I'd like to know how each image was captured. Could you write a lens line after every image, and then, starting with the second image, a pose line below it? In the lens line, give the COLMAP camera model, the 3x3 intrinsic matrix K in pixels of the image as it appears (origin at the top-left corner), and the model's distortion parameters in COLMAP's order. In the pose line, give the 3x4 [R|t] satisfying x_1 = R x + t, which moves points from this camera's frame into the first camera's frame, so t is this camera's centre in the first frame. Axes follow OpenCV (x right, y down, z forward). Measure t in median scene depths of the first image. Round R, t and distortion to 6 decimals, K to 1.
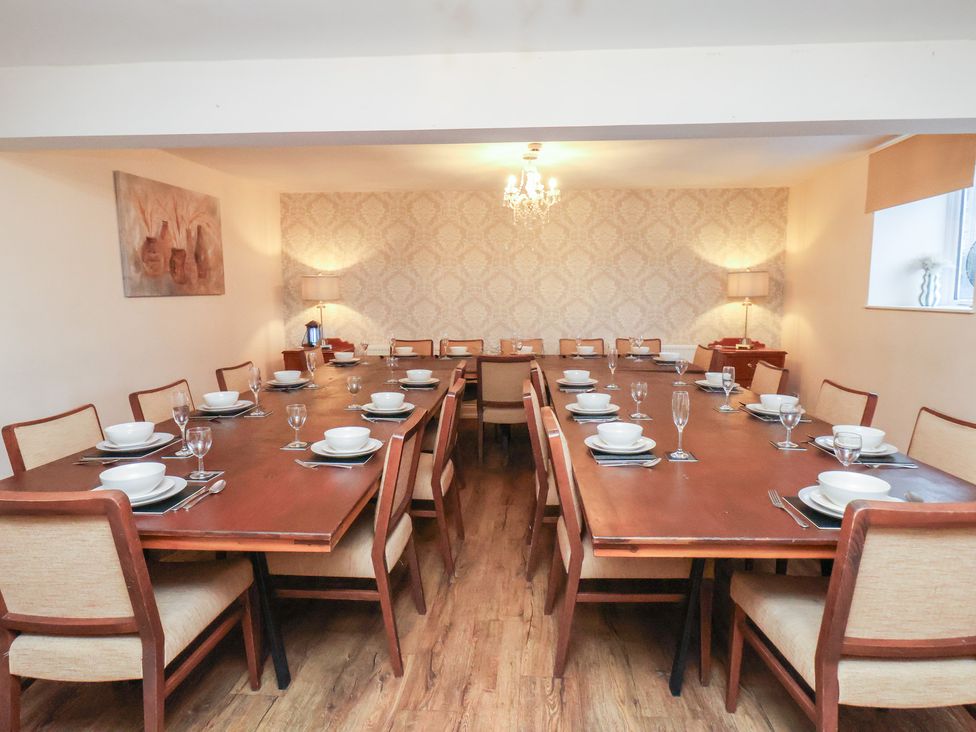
lens RADIAL K [[584.8, 0, 497.7], [0, 584.8, 363.5], [0, 0, 1]] dist [-0.004166, -0.003005]
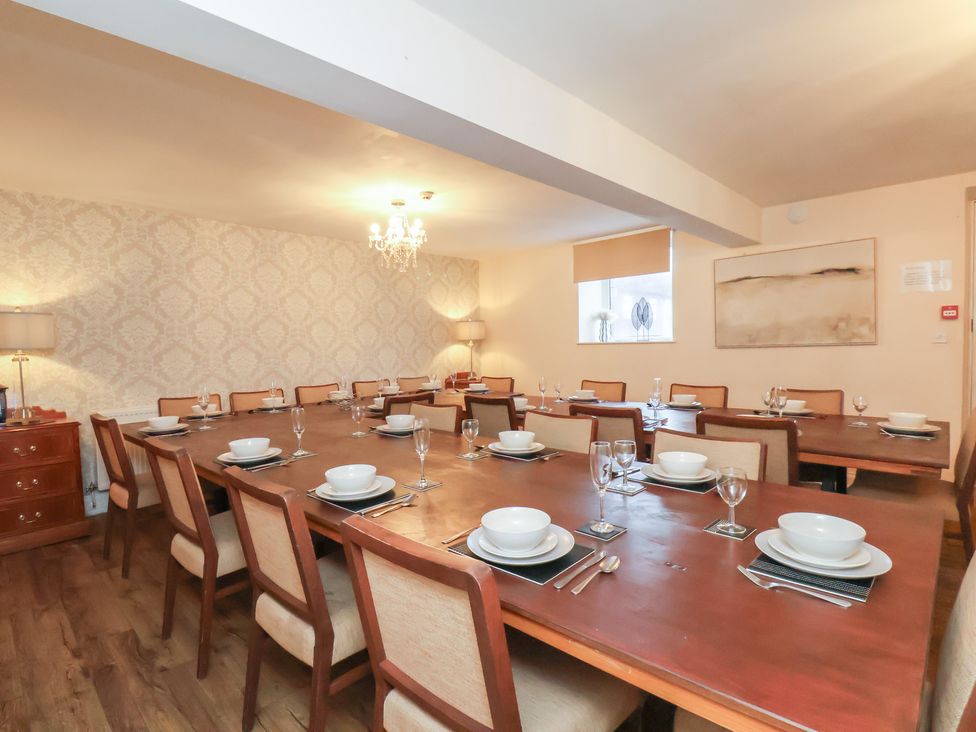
lens RADIAL K [[521.3, 0, 485.2], [0, 521.3, 368.5], [0, 0, 1]] dist [0.002508, -0.010417]
pose [[0.631223, -0.045609, 0.774259, -0.424810], [0.112723, 0.993065, -0.033401, -0.008180], [-0.767366, 0.108360, 0.631987, 0.233129]]
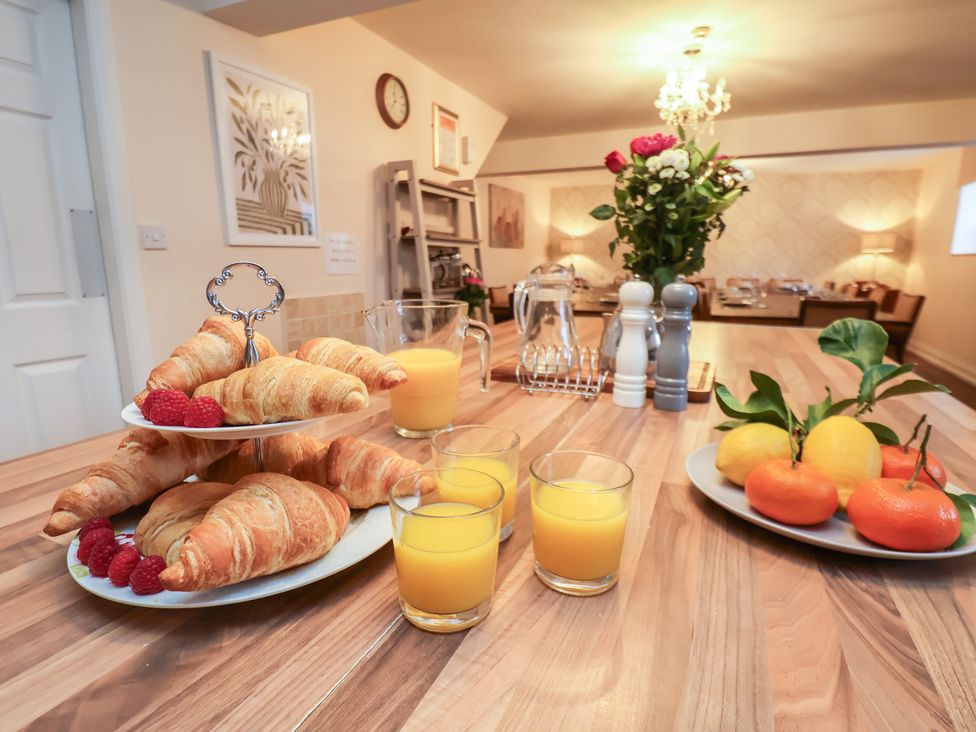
lens RADIAL K [[521.3, 0, 490.8], [0, 521.3, 367.4], [0, 0, 1]] dist [0.002508, -0.010417]
pose [[0.928568, 0.080343, -0.362363, 0.043815], [-0.052374, 0.994885, 0.086374, 0.097036], [0.367449, -0.061226, 0.928026, -0.471117]]
